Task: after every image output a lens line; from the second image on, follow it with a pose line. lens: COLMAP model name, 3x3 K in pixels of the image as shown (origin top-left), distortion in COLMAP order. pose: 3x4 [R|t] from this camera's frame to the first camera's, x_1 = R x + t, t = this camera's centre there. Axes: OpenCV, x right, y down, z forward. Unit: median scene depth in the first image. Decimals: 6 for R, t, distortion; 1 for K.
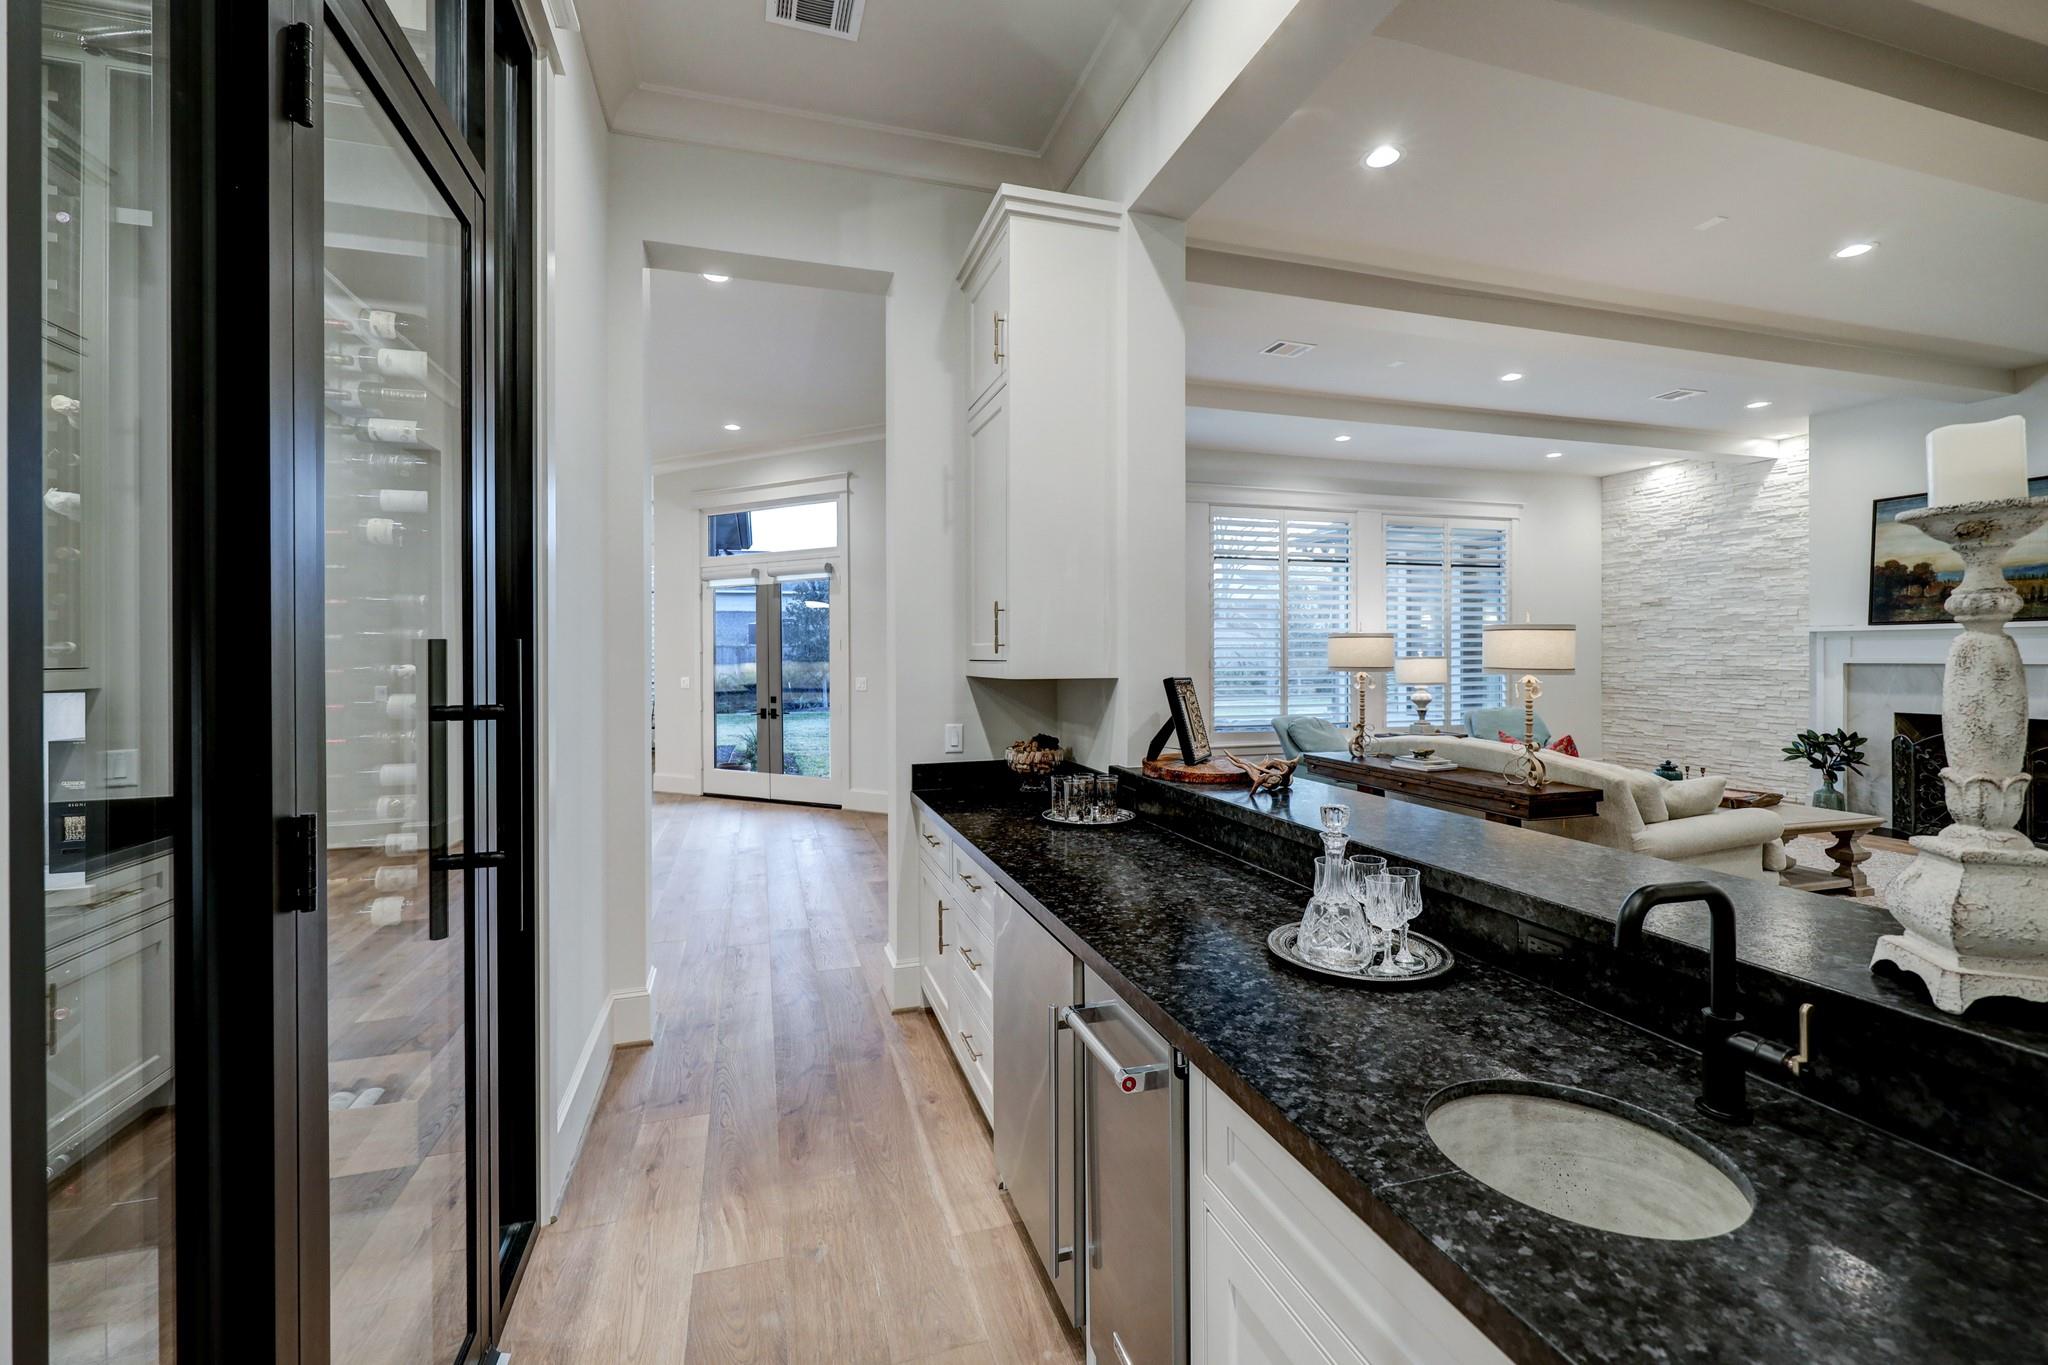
lens RADIAL K [[817.8, 0, 1023.0], [0, 817.8, 656.2], [0, 0, 1]] dist [0.008662, -0.000339]
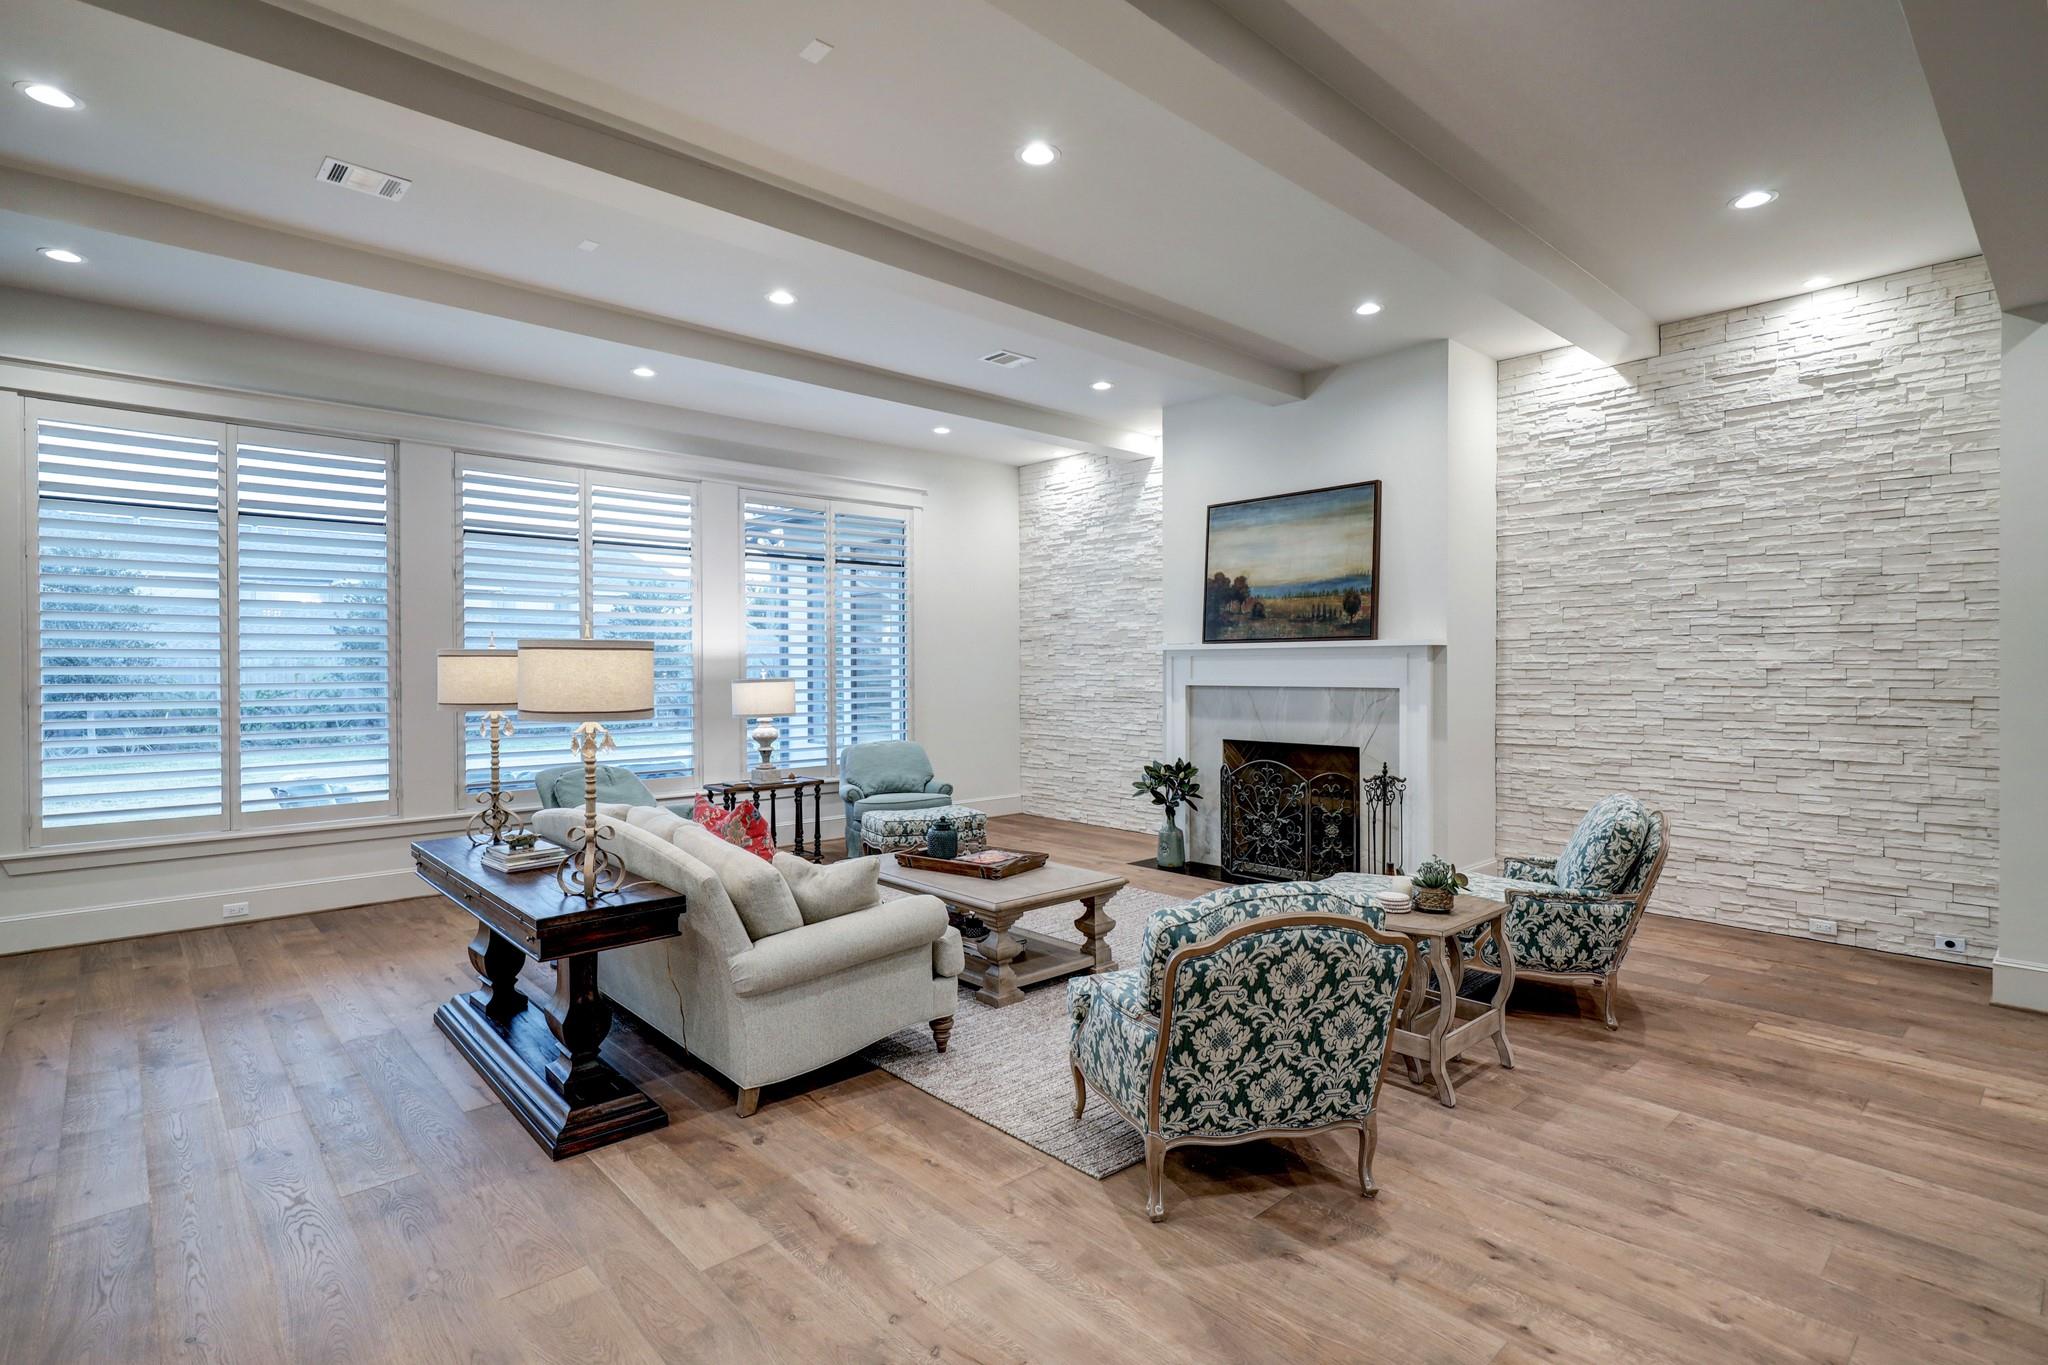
lens RADIAL K [[972.5, 0, 997.0], [0, 972.5, 680.6], [0, 0, 1]] dist [-0.000030, -0.000174]
pose [[0.909627, -0.005784, 0.415387, 0.309711], [0.001231, 0.999936, 0.011227, -0.007472], [-0.415425, -0.009700, 0.909576, 0.100740]]
